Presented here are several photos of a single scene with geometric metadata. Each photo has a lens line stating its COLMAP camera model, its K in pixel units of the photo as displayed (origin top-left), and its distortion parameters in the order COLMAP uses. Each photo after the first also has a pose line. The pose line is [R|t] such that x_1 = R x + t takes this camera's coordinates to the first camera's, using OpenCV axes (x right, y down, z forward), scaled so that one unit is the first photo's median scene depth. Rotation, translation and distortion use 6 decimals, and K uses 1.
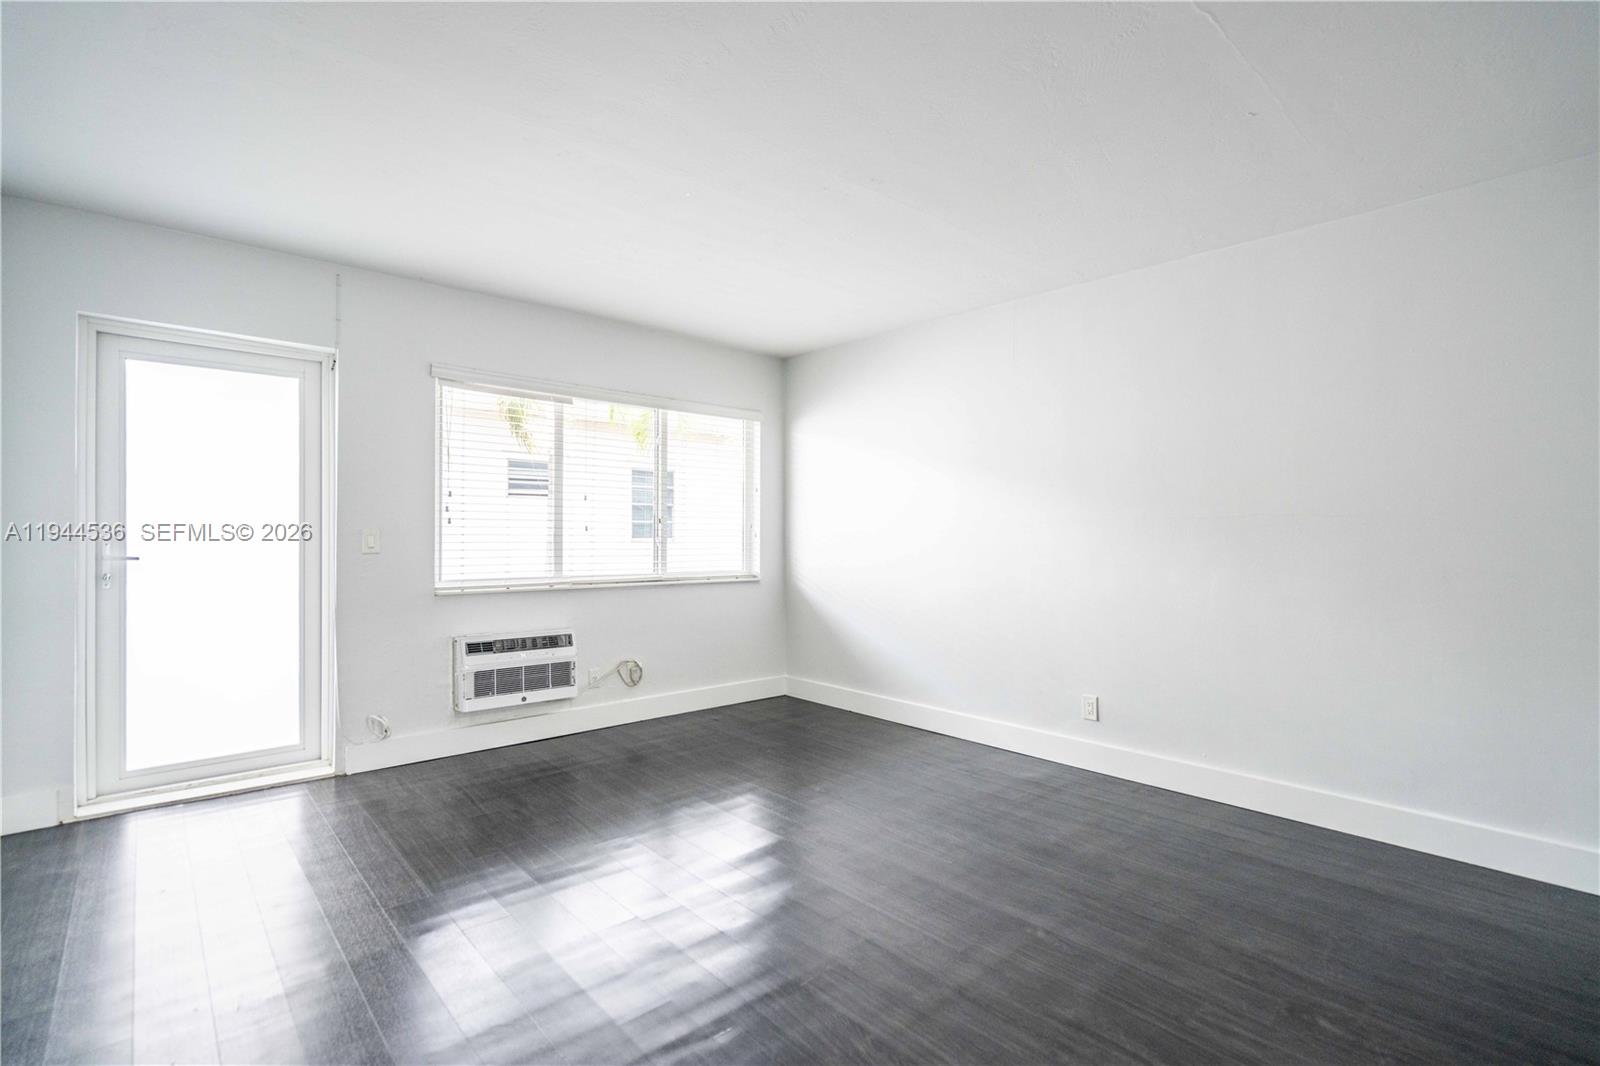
lens RADIAL K [[738.9, 0, 801.5], [0, 738.9, 539.4], [0, 0, 1]] dist [-0.001673, -0.000181]
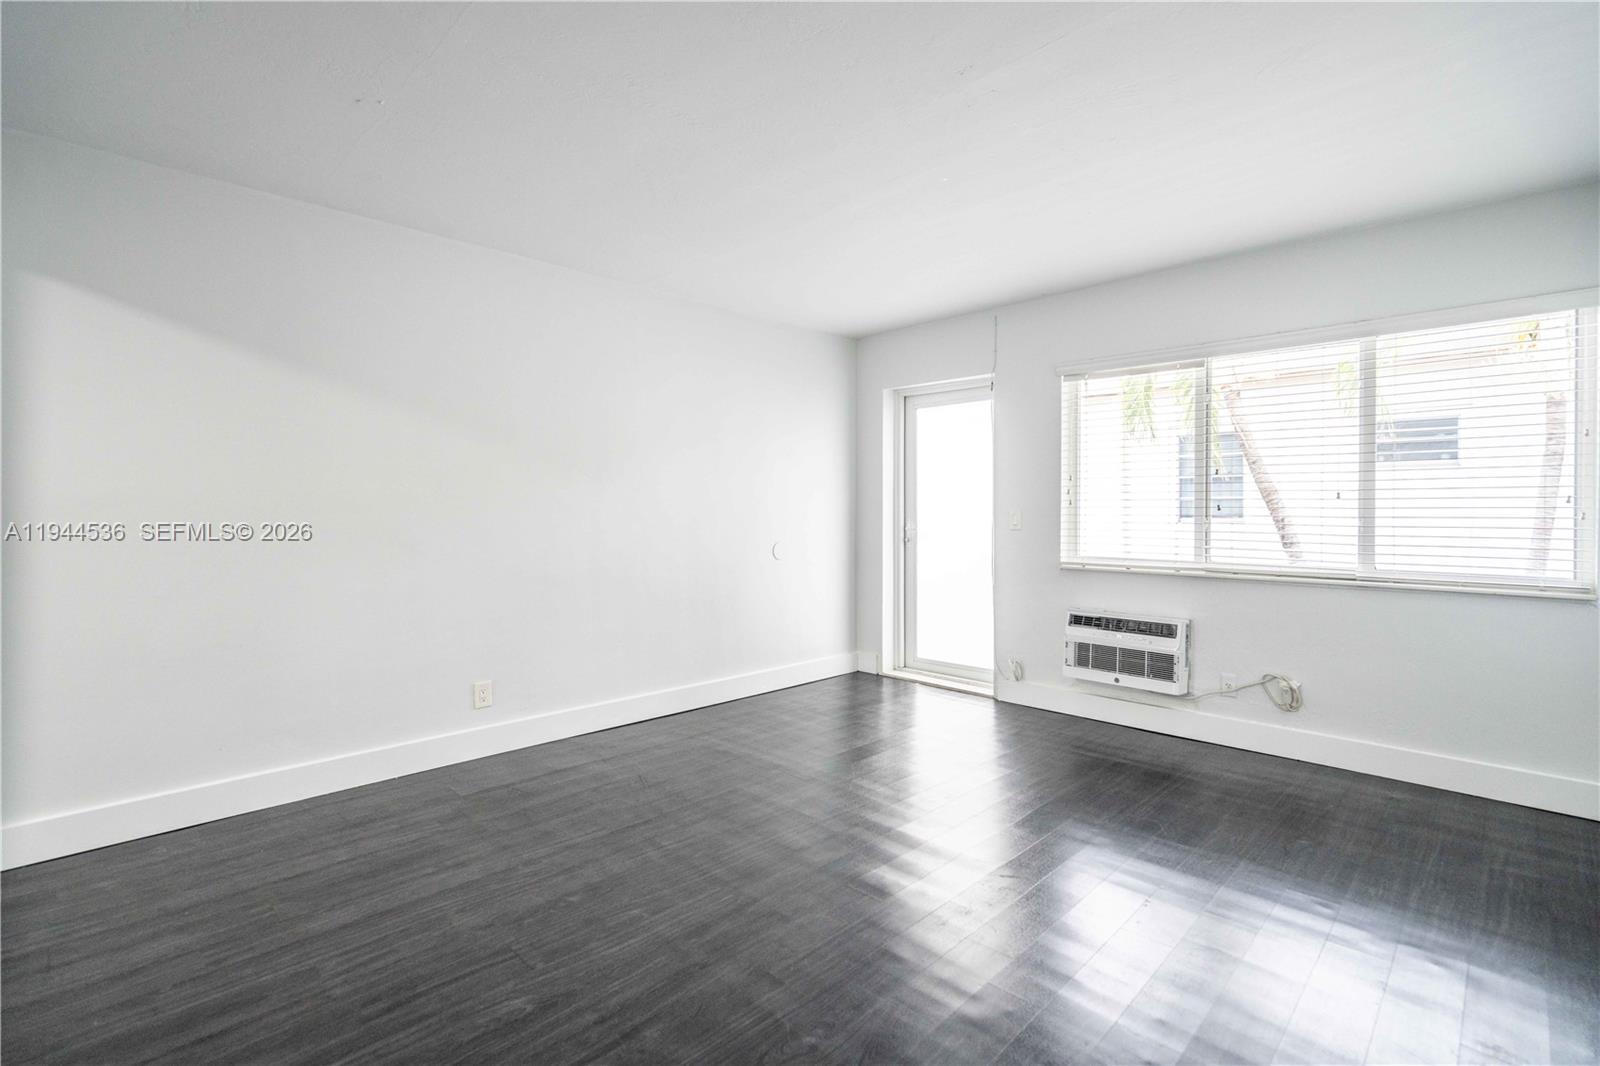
lens RADIAL K [[737.7, 0, 797.4], [0, 737.7, 517.7], [0, 0, 1]] dist [-0.001522, 0.000038]
pose [[0.053711, 0.001747, -0.998555, 0.588873], [-0.005520, 0.999984, 0.001453, -0.001558], [0.998541, 0.005434, 0.053719, 0.515400]]
